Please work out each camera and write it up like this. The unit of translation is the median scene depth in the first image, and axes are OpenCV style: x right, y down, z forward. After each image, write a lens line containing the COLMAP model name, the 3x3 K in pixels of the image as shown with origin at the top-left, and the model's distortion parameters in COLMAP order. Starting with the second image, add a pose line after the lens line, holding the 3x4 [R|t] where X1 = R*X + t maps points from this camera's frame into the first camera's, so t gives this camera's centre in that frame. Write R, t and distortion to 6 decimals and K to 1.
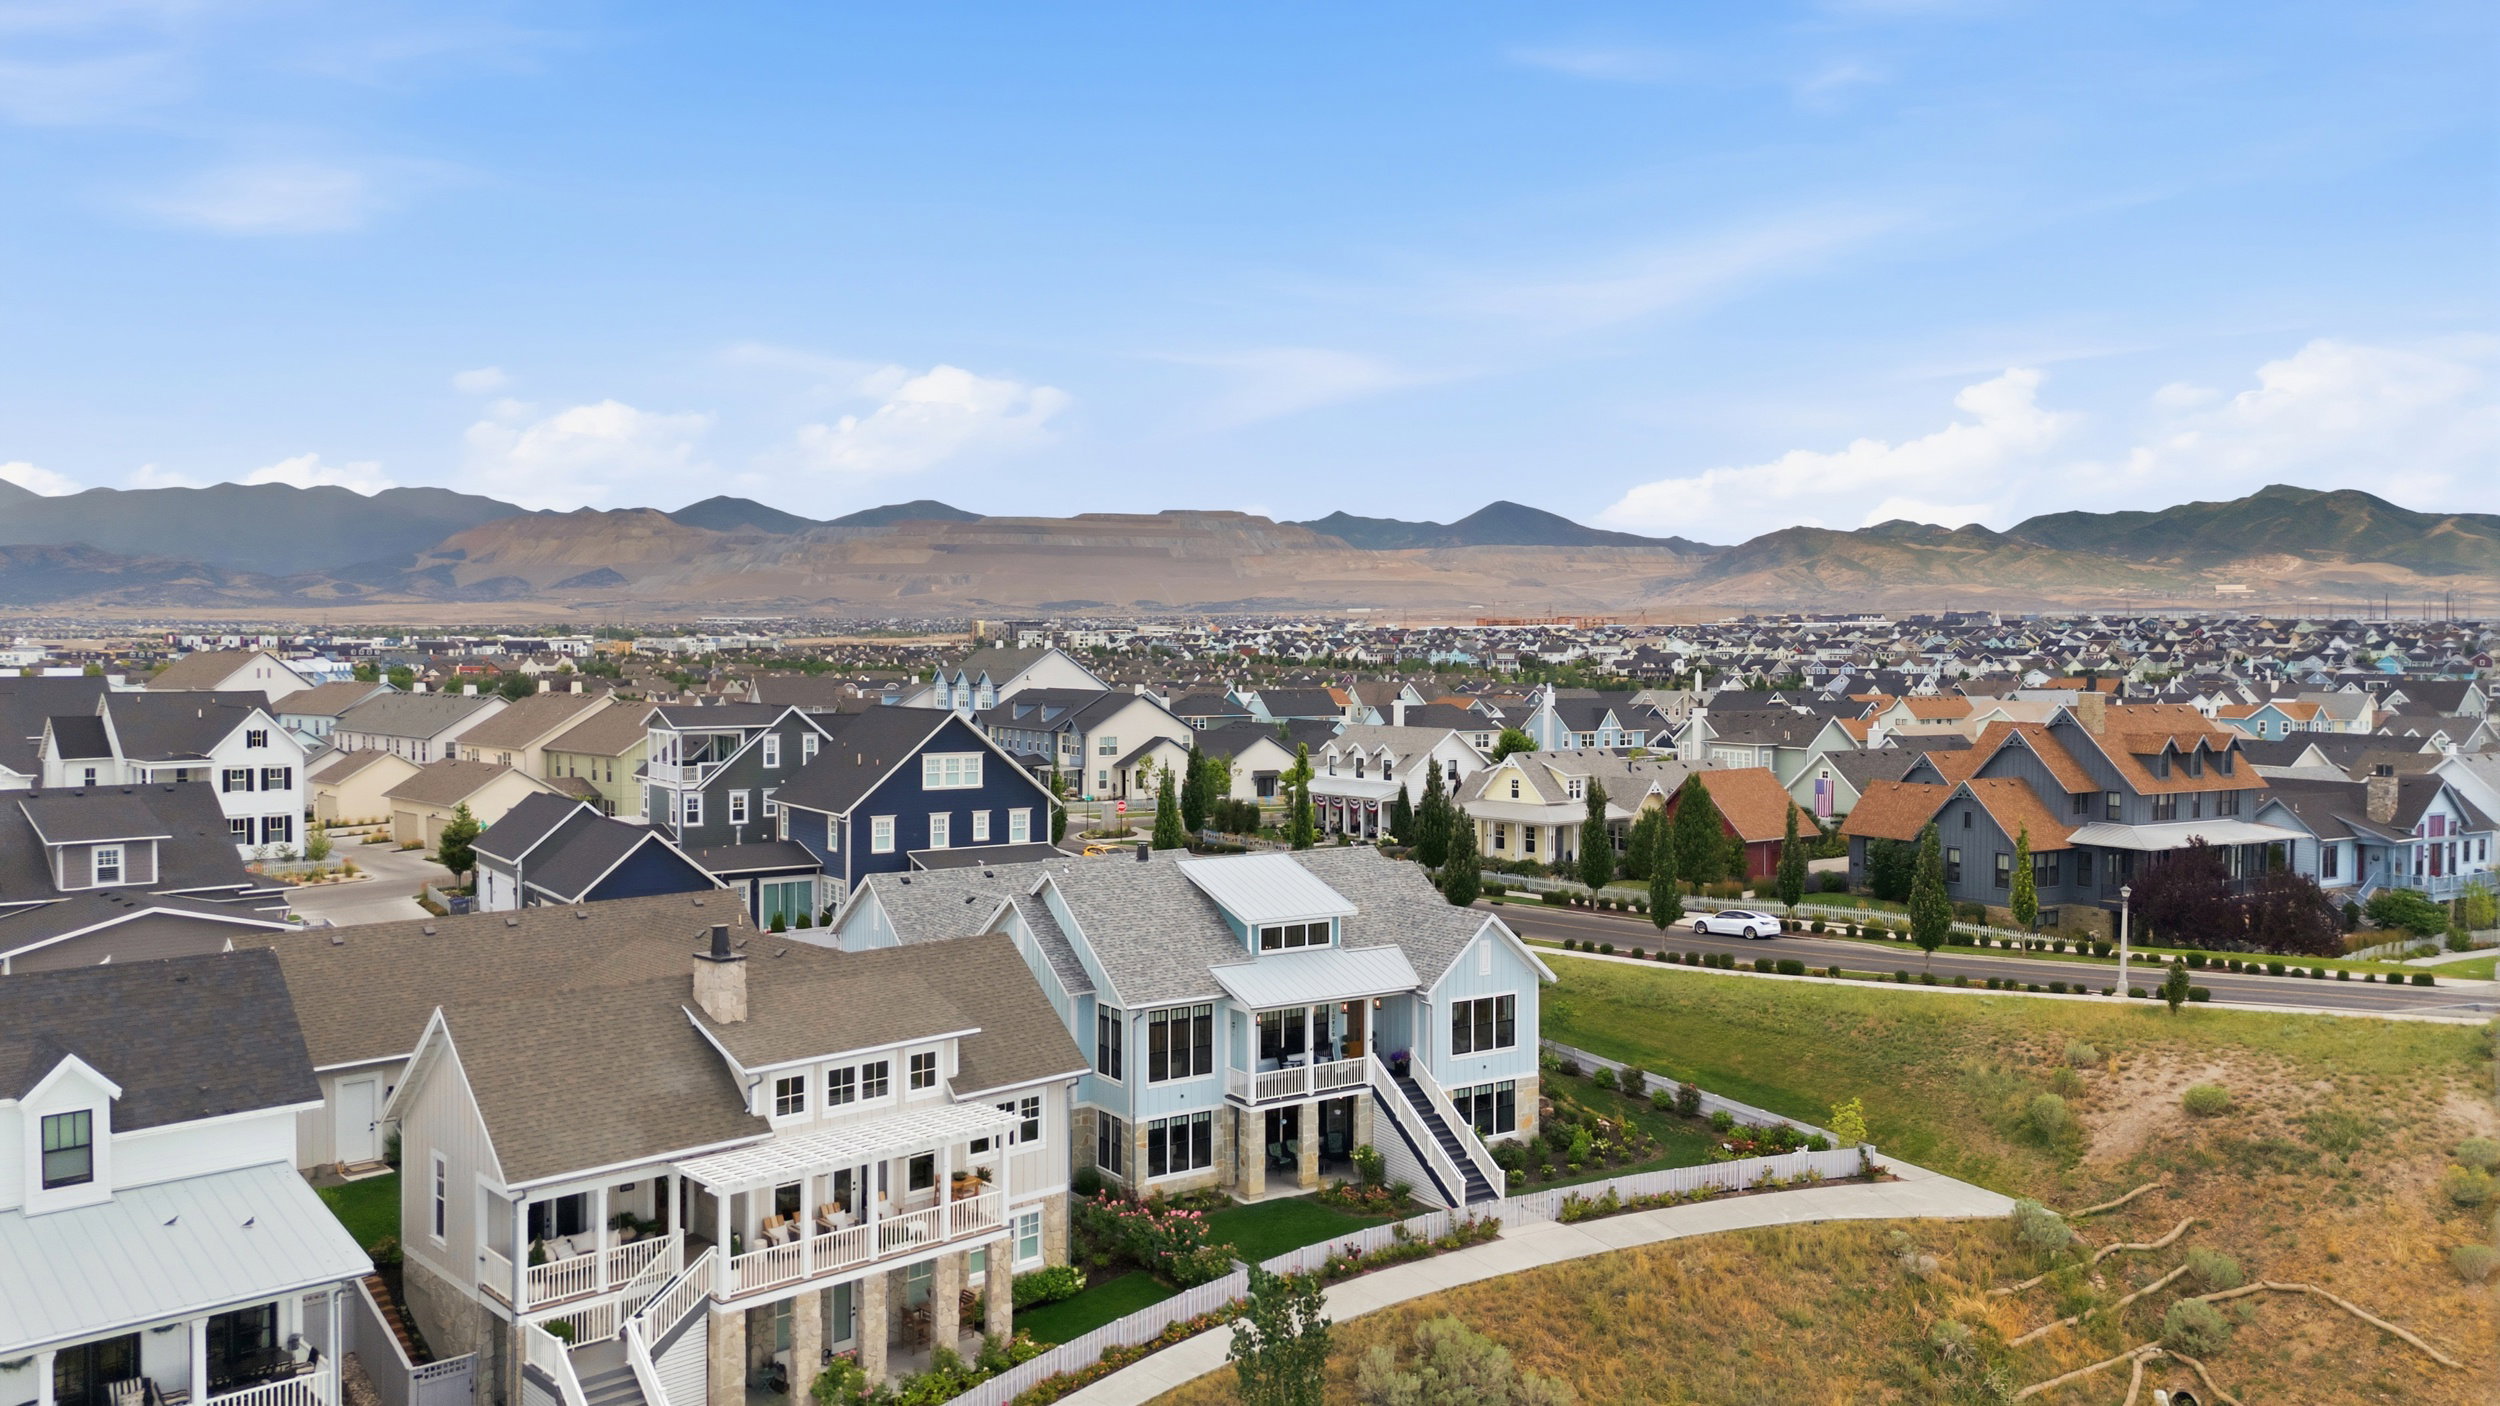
lens RADIAL K [[1835.2, 0, 1250.9], [0, 1835.2, 701.0], [0, 0, 1]] dist [0.083762, -0.074804]
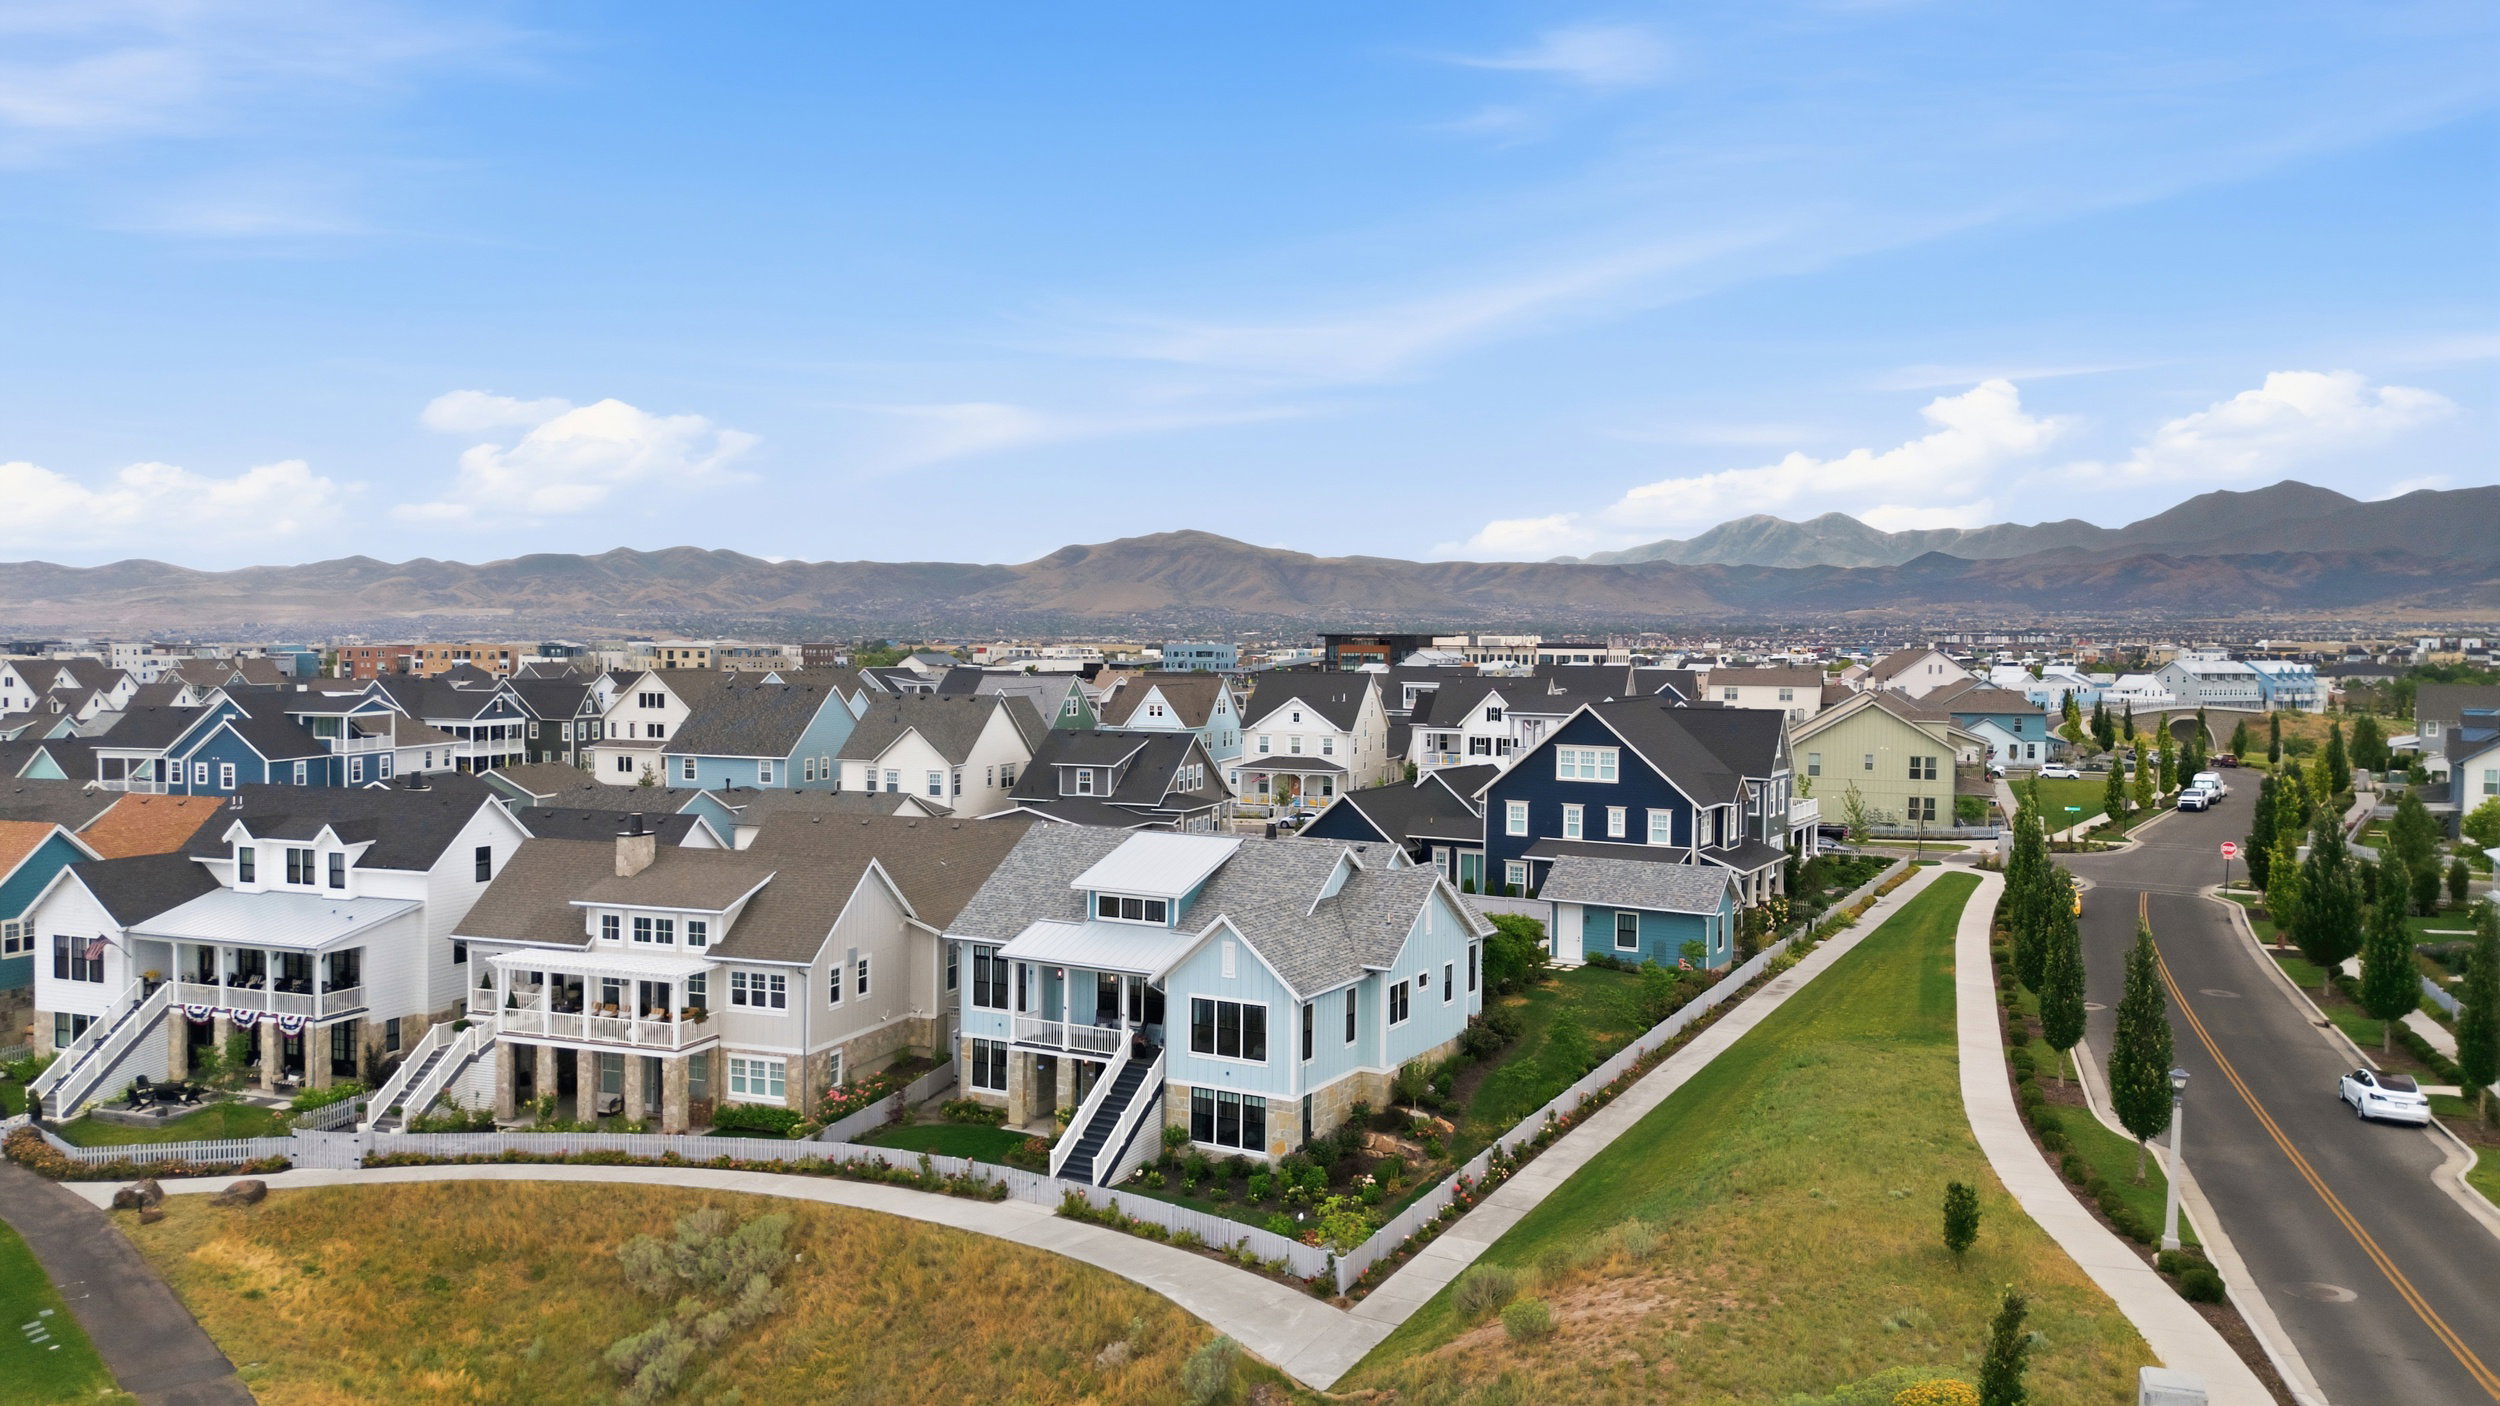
lens RADIAL K [[1835.2, 0, 1248.4], [0, 1835.2, 706.2], [0, 0, 1]] dist [0.083762, -0.074804]
pose [[0.444194, 0.034800, -0.895255, 0.662100], [-0.033887, 0.999183, 0.022026, -0.009442], [0.895290, 0.020554, 0.445010, 0.390404]]
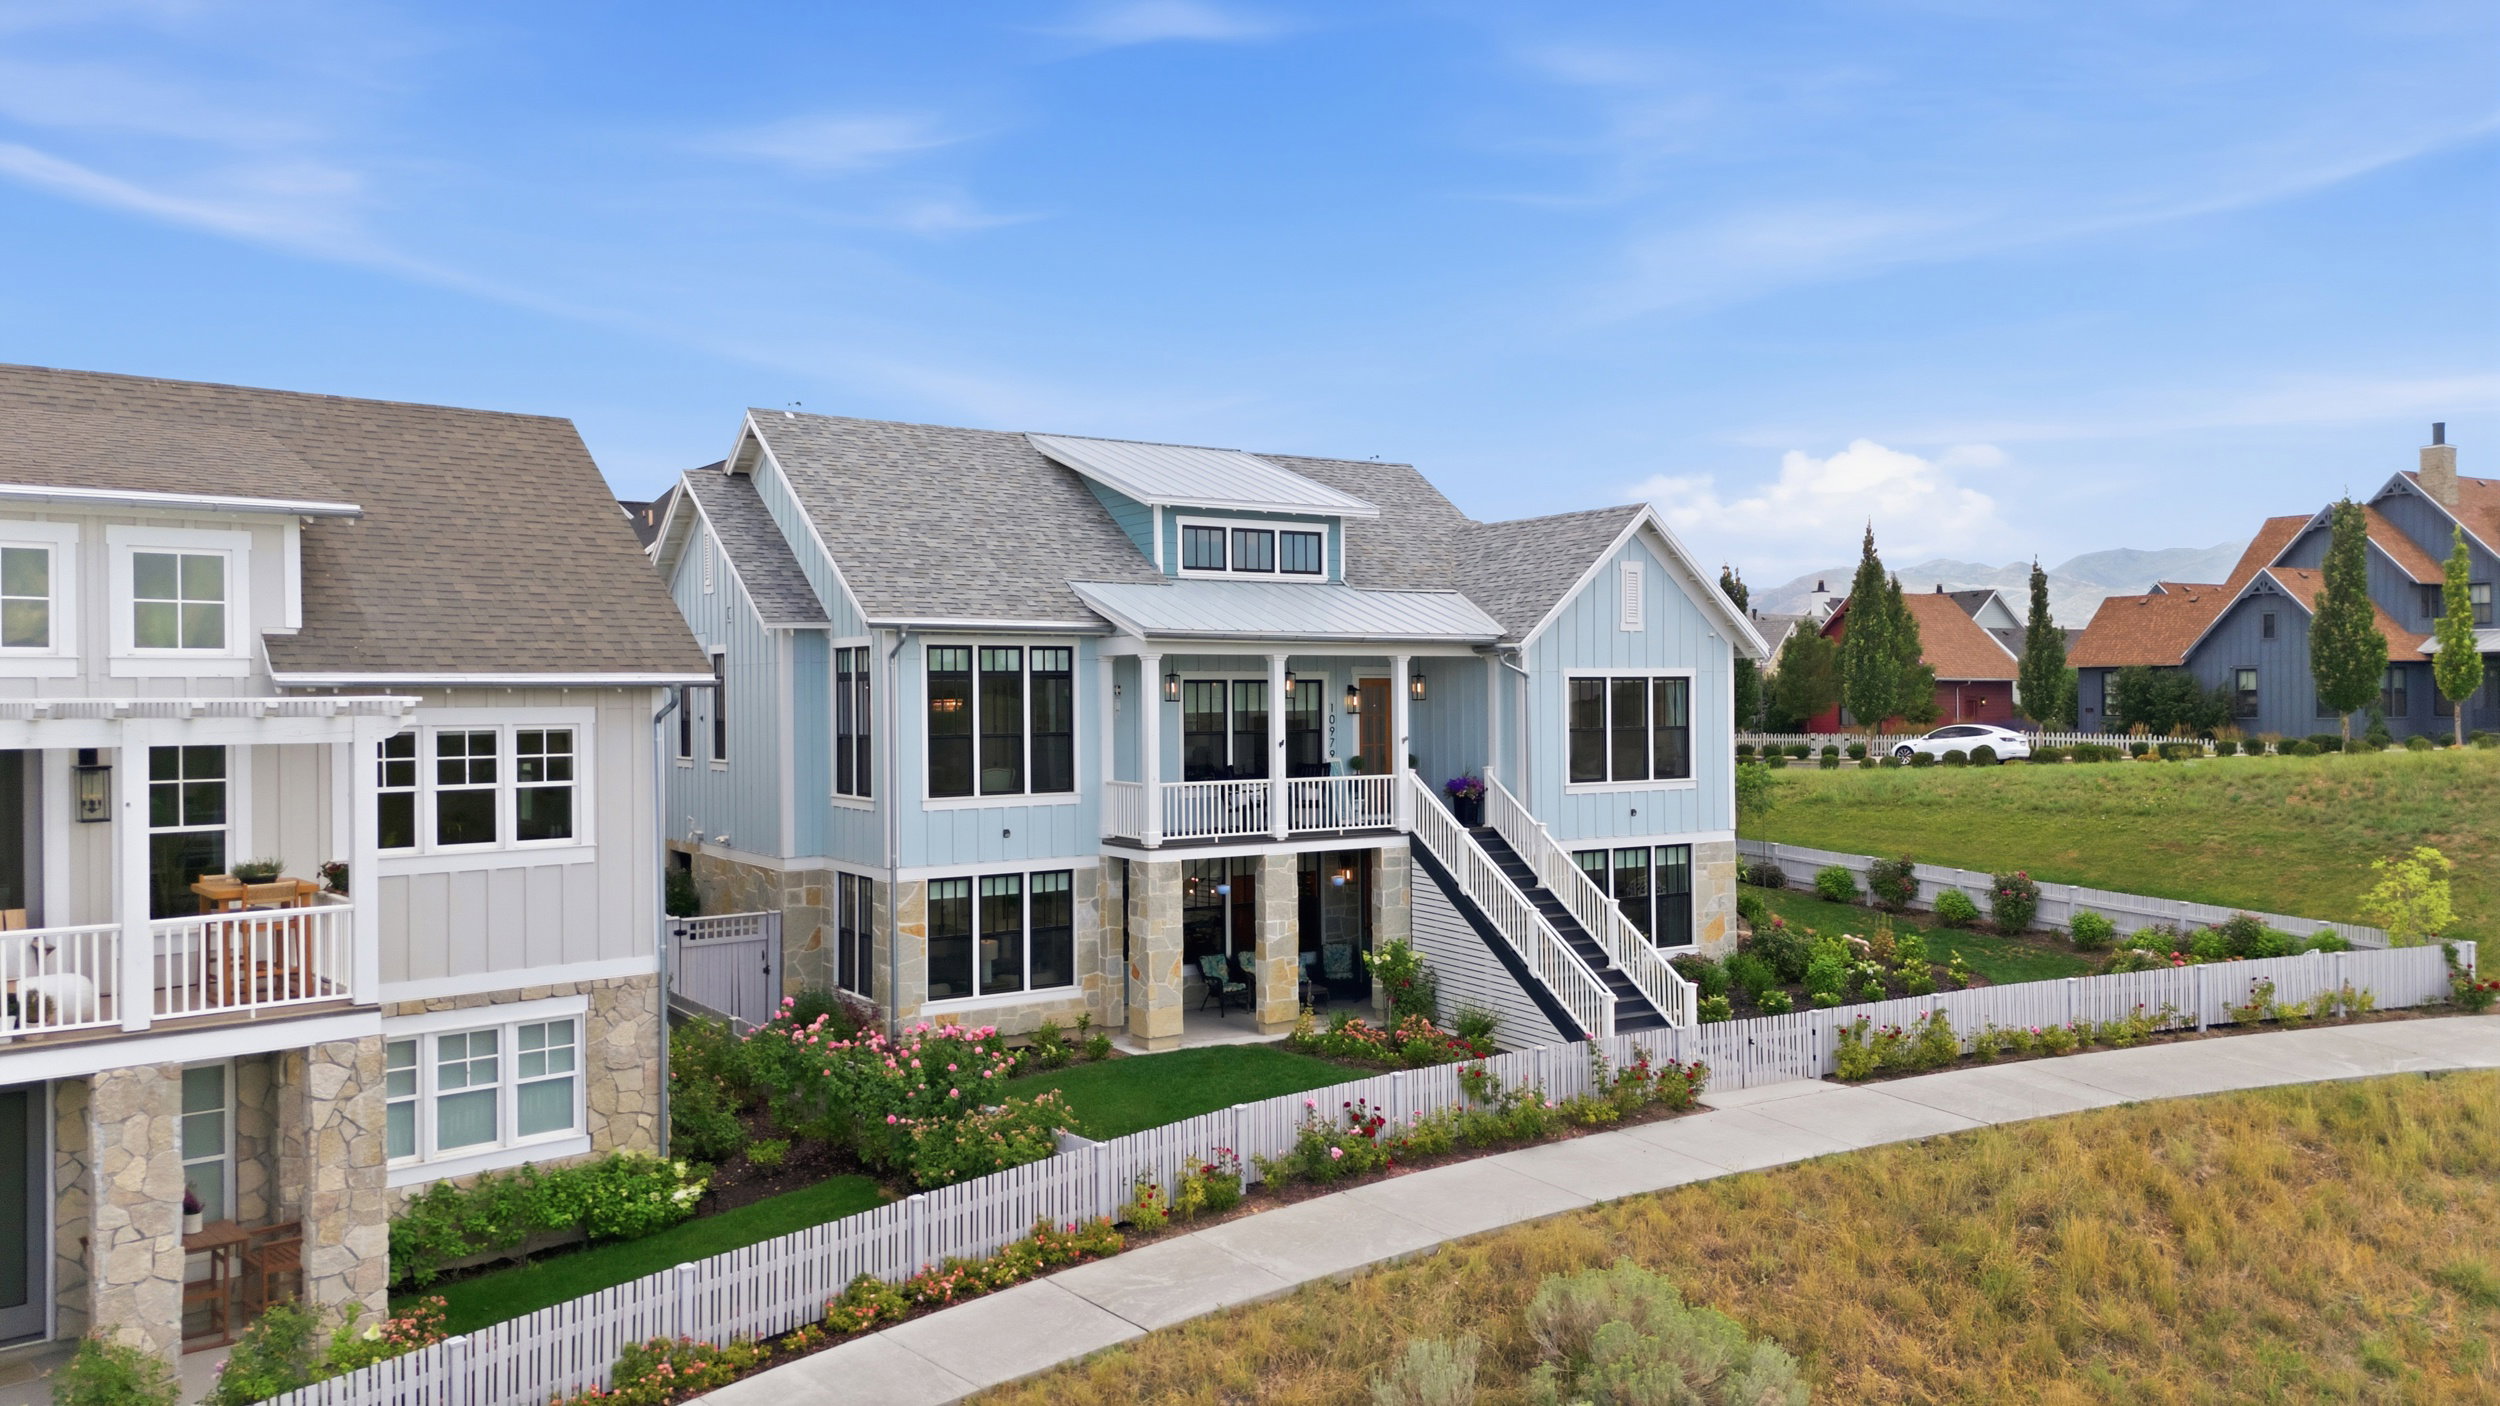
lens RADIAL K [[1835.2, 0, 1248.5], [0, 1835.2, 702.6], [0, 0, 1]] dist [0.083762, -0.074804]
pose [[0.999688, -0.010727, -0.022564, 0.022505], [0.010127, 0.999596, -0.026557, 0.121775], [0.022839, 0.026320, 0.999393, 0.332167]]
